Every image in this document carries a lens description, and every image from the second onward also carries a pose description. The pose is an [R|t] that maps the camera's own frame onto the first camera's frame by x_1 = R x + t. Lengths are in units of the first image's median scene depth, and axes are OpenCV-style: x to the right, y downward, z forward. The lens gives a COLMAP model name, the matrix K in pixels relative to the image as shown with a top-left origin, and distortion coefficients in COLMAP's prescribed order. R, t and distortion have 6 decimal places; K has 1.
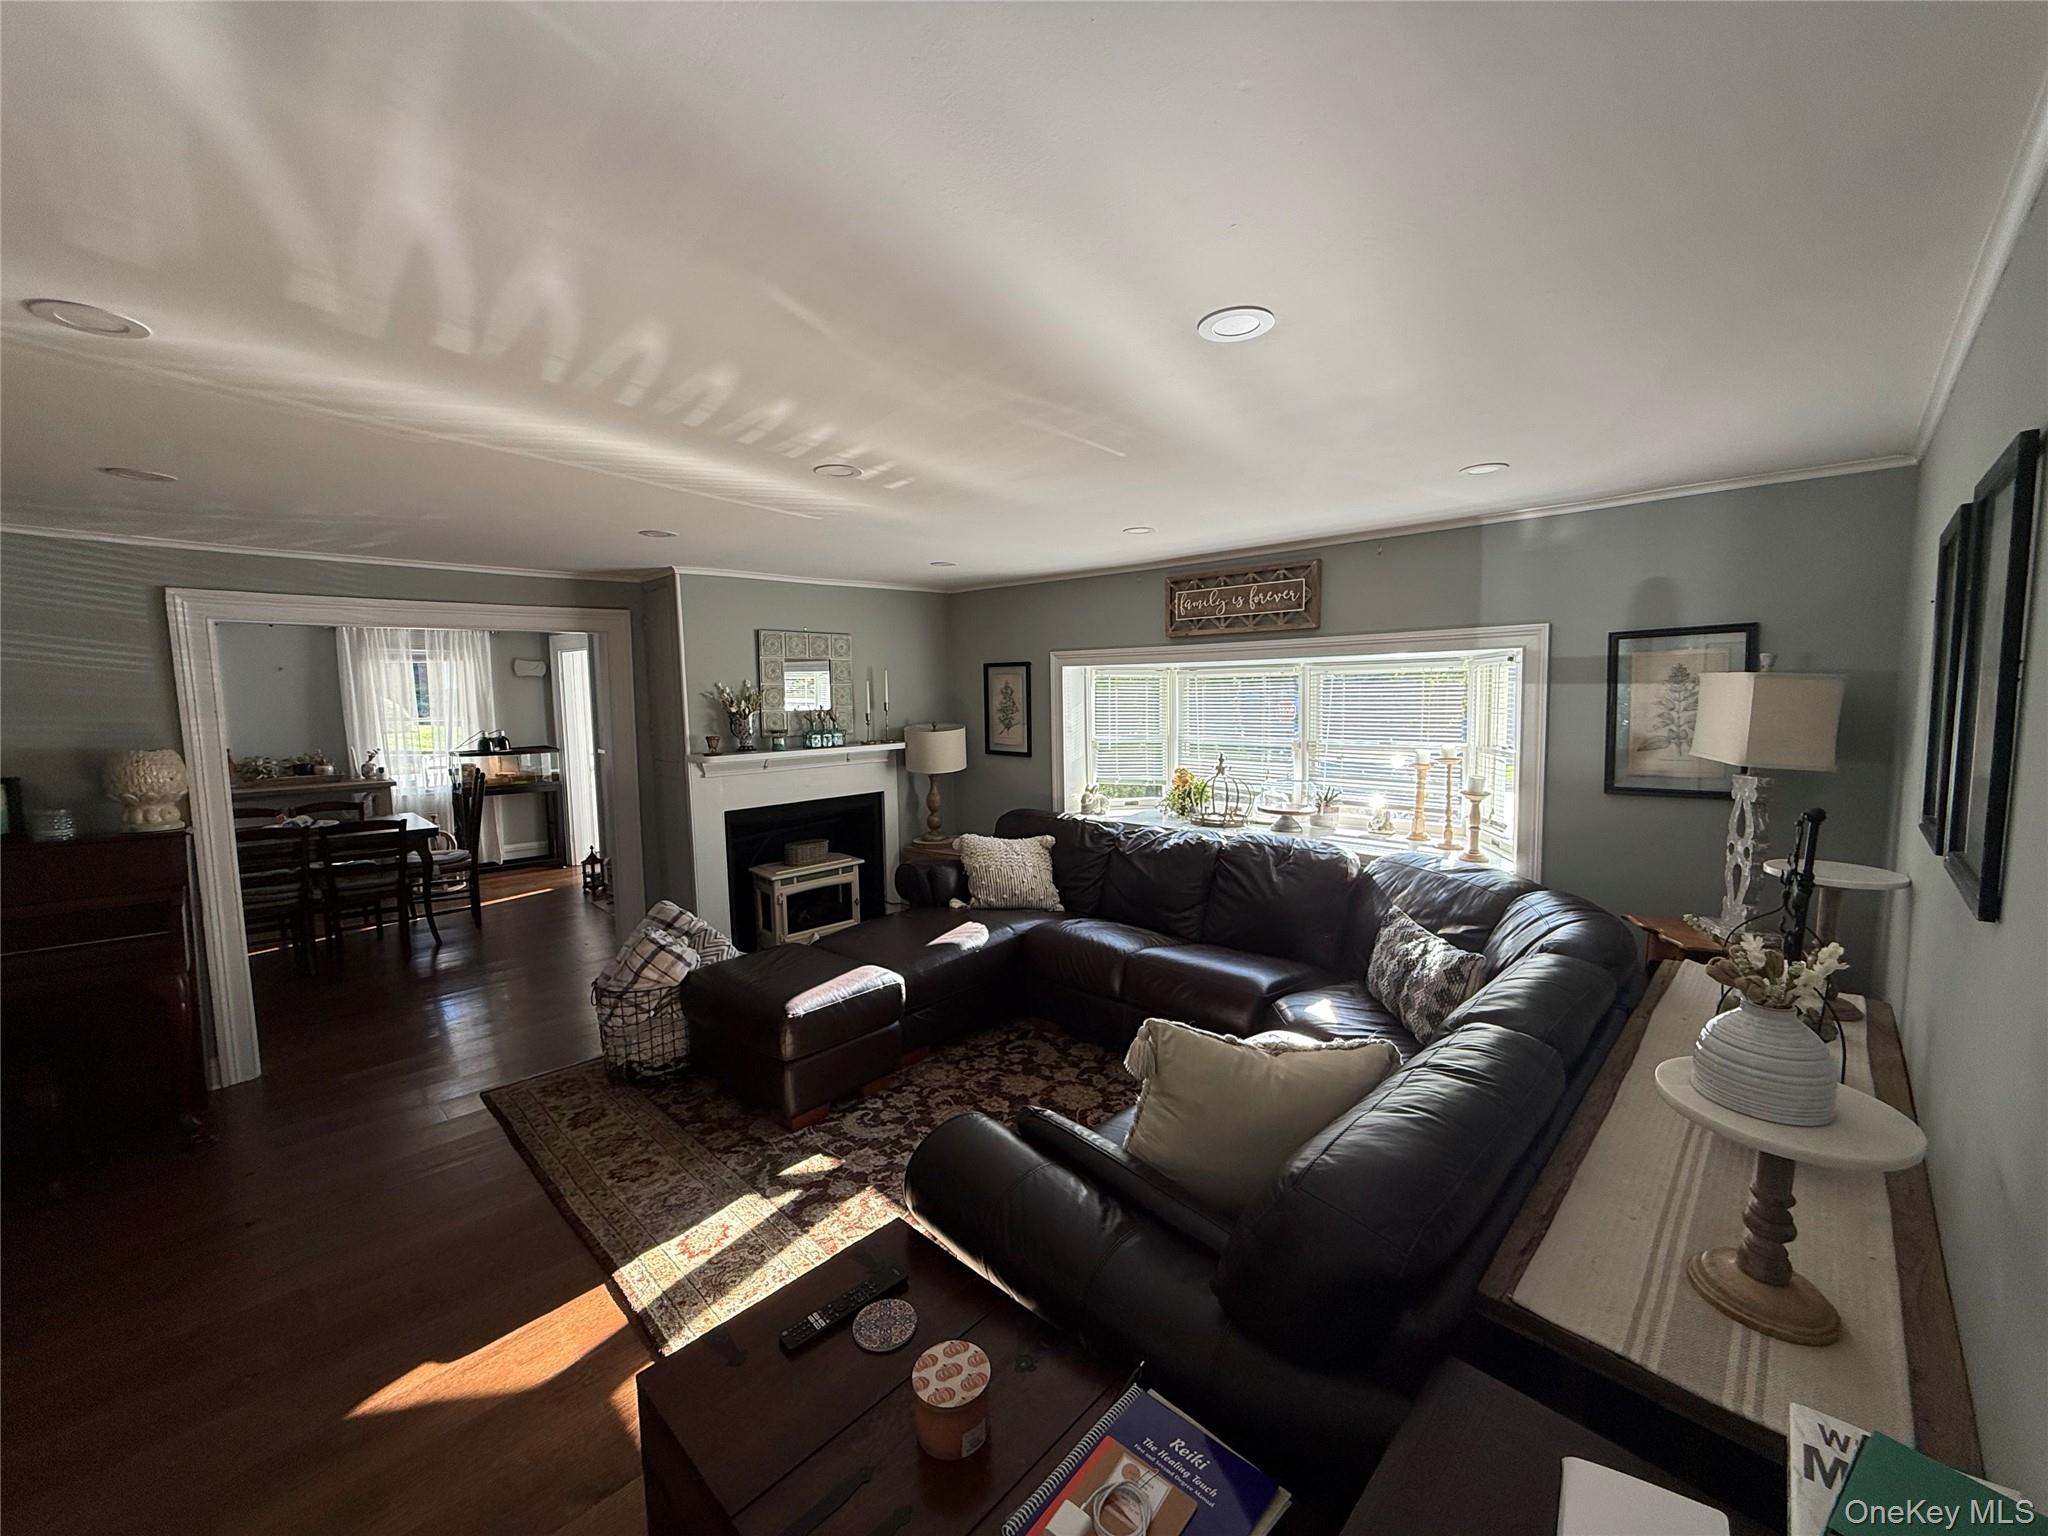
lens RADIAL K [[819.6, 0, 1018.2], [0, 819.6, 762.4], [0, 0, 1]] dist [0.000566, -0.000011]
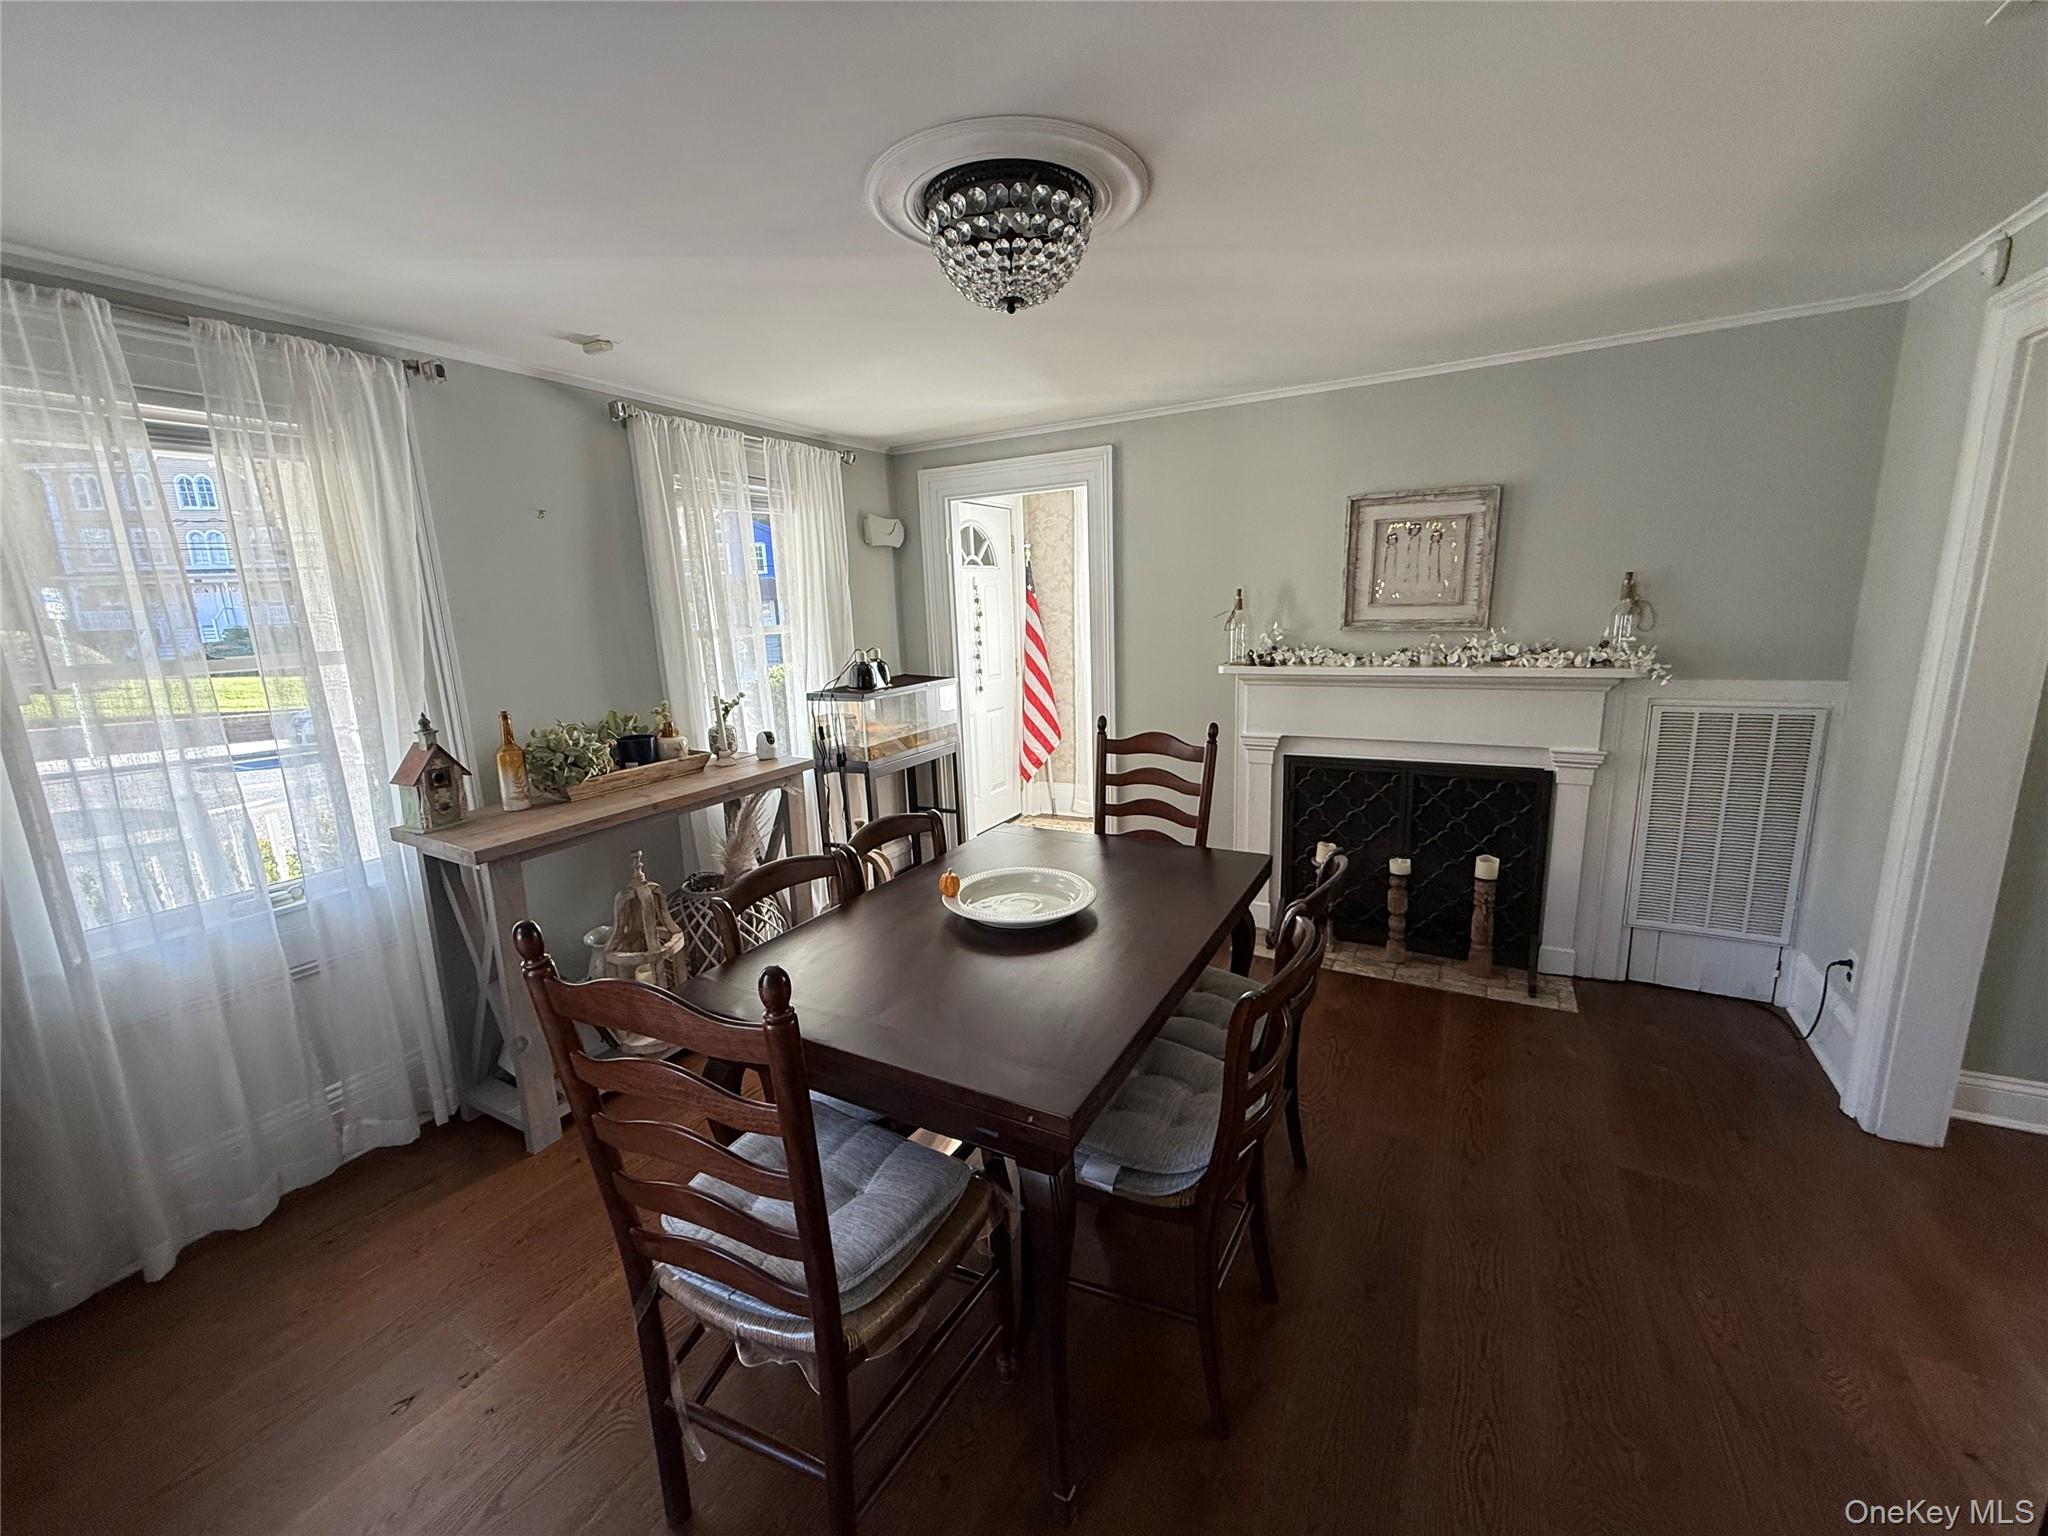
lens RADIAL K [[819.6, 0, 1018.2], [0, 819.6, 762.4], [0, 0, 1]] dist [0.000566, -0.000011]
pose [[0.965928, -0.061948, 0.251287, -0.693511], [0.033088, 0.992522, 0.117493, -0.026738], [-0.256686, -0.105175, 0.960755, 0.467783]]
